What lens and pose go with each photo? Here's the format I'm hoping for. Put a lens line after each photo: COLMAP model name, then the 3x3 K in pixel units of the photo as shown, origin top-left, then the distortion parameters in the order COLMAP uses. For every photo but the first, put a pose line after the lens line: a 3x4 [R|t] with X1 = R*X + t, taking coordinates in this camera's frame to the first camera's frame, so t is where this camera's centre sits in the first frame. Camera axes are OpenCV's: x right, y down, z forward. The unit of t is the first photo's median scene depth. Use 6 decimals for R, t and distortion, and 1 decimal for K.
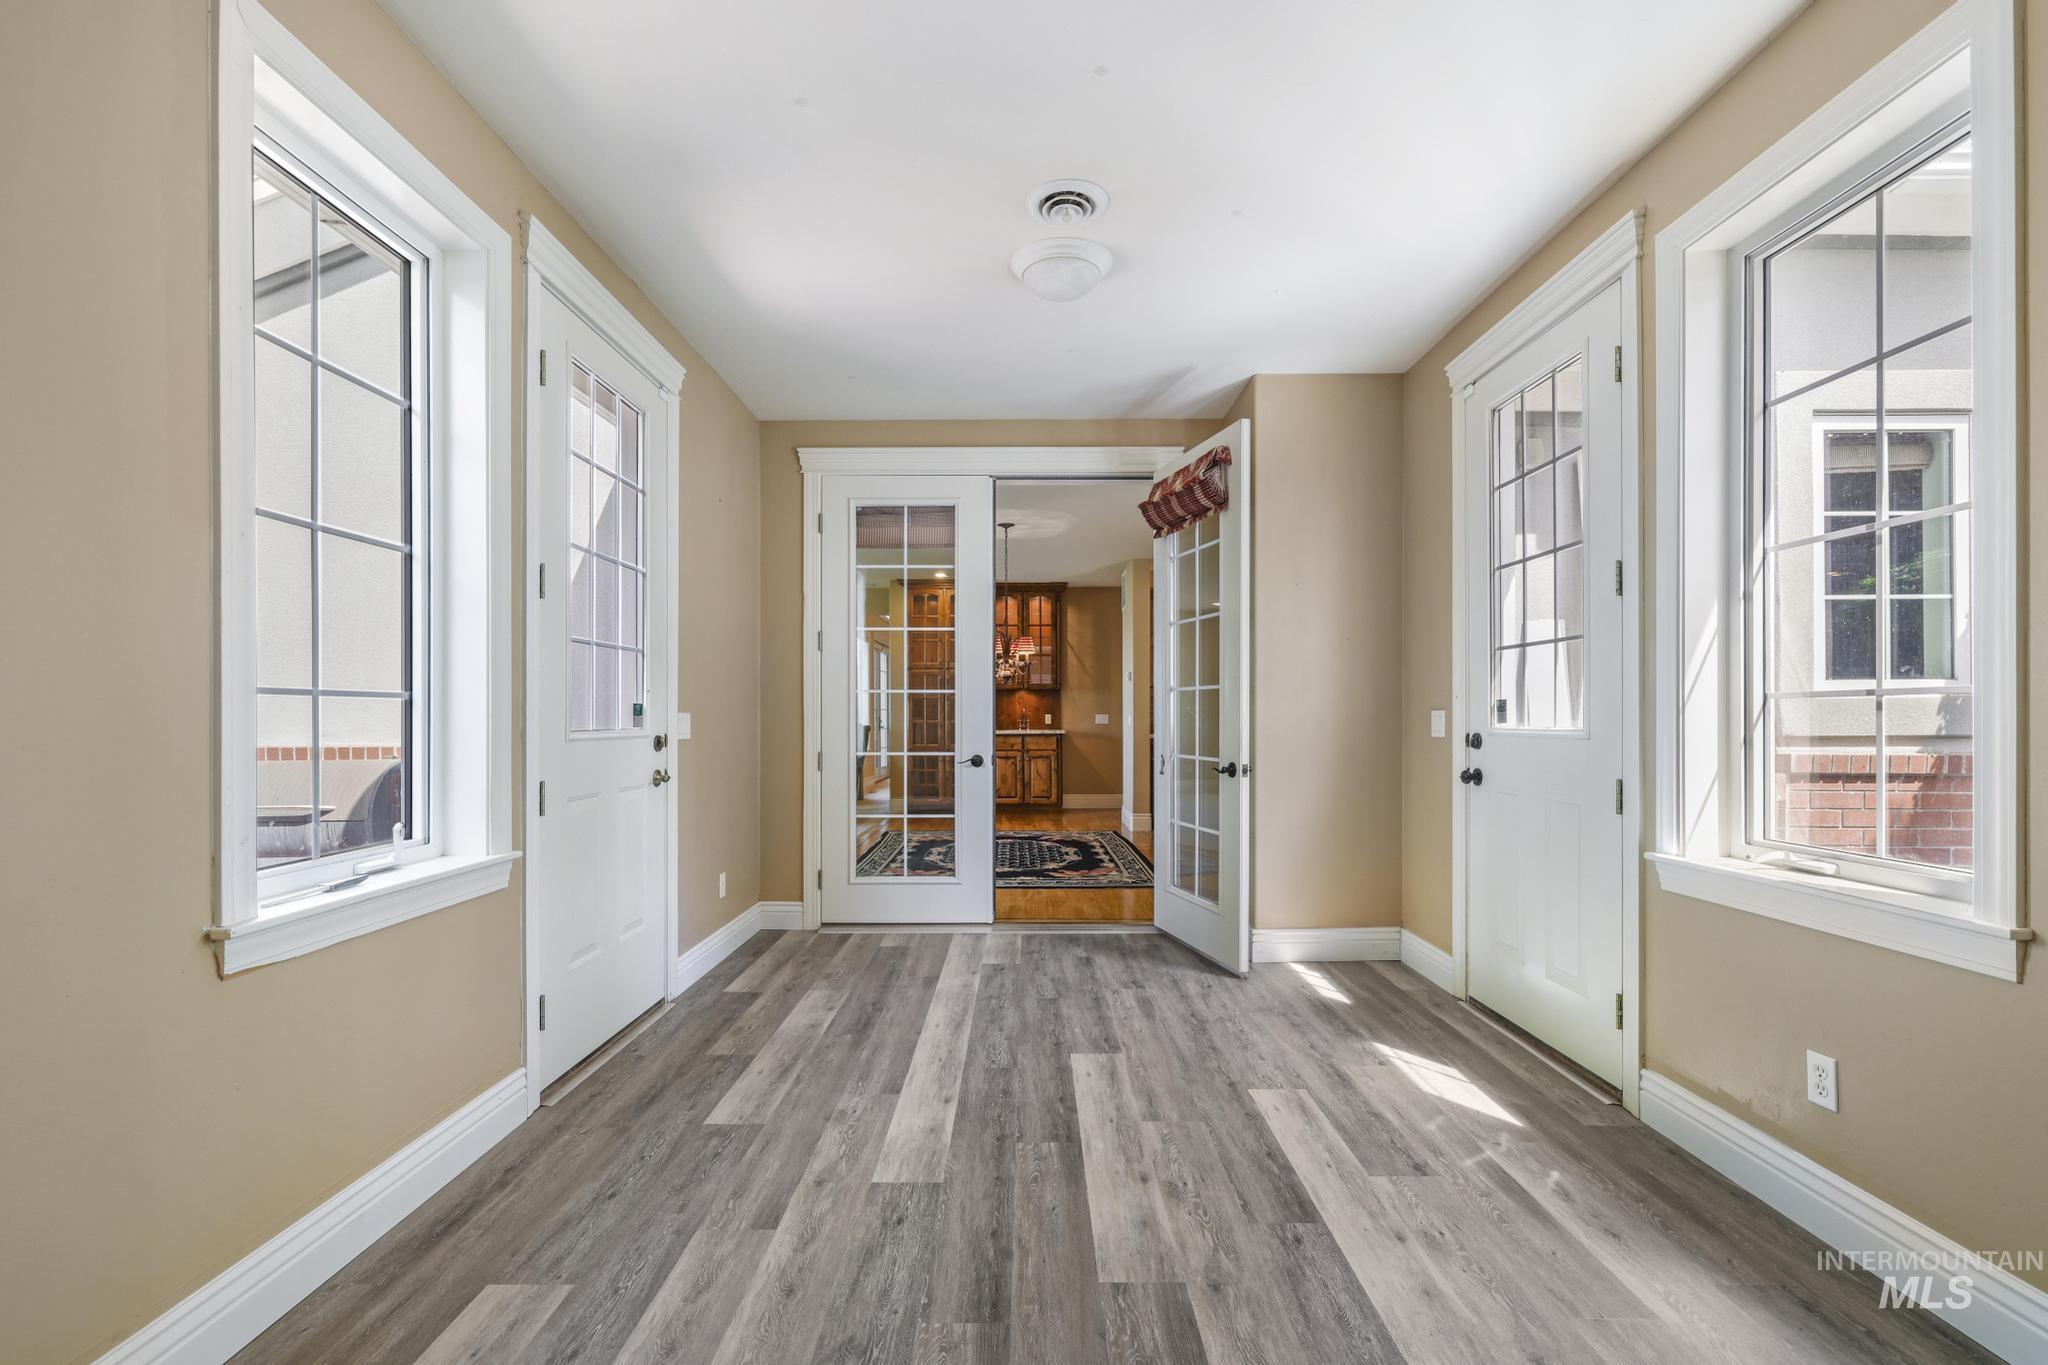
lens RADIAL K [[890.6, 0, 1021.0], [0, 890.6, 705.7], [0, 0, 1]] dist [0.000110, -0.000089]
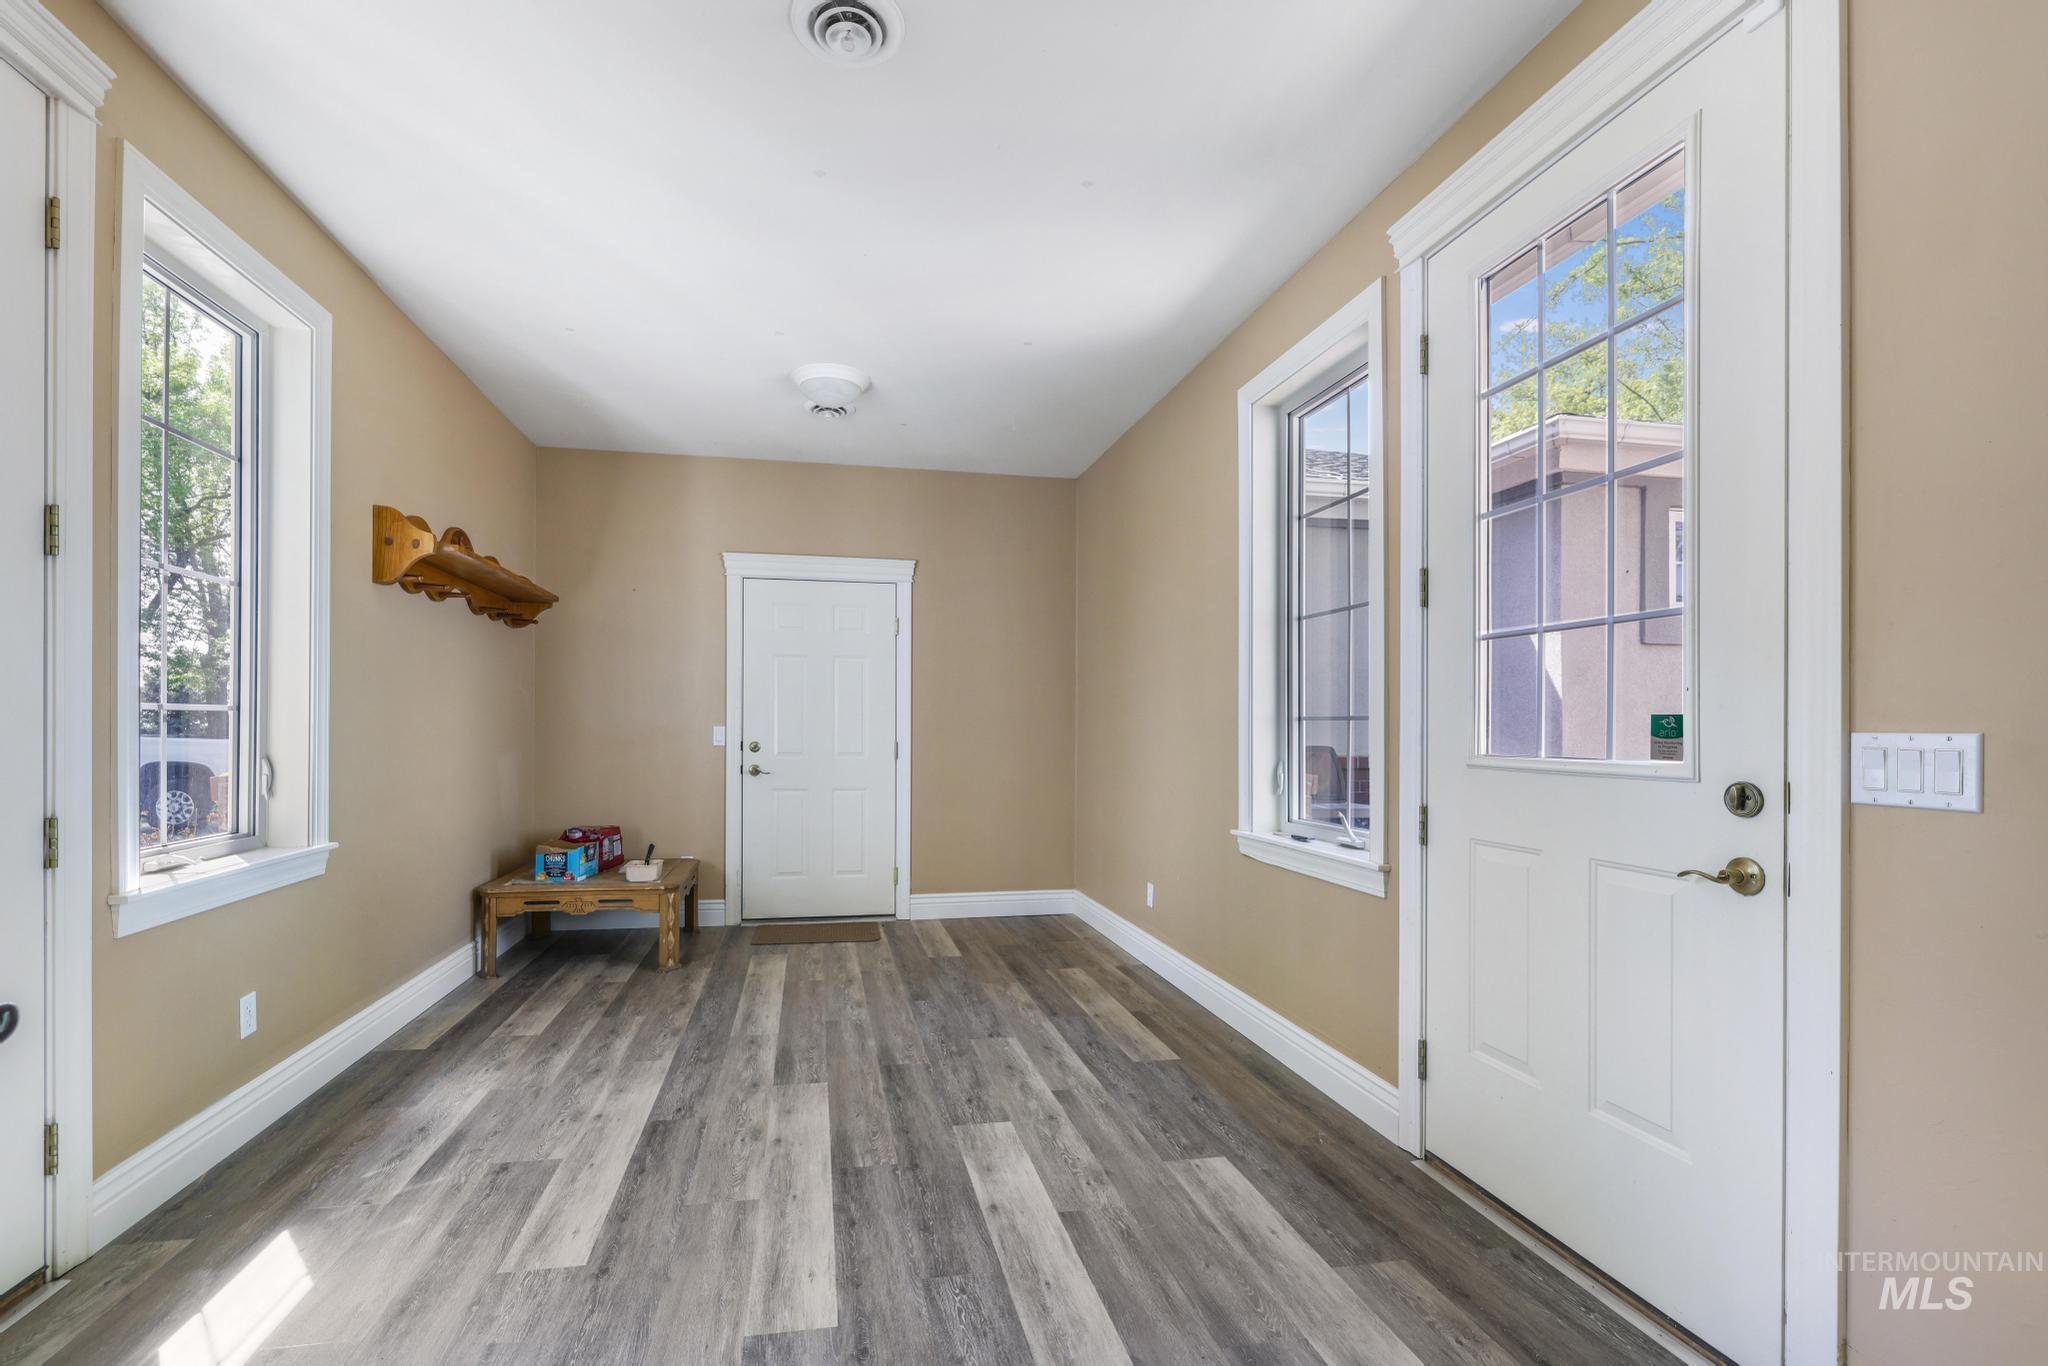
lens RADIAL K [[890.6, 0, 1021.0], [0, 890.6, 706.2], [0, 0, 1]] dist [0.000110, -0.000089]
pose [[-0.971679, -0.013128, -0.235940, 0.103347], [-0.004760, 0.999341, -0.035998, 0.012286], [0.236257, -0.033855, -0.971101, 2.030820]]
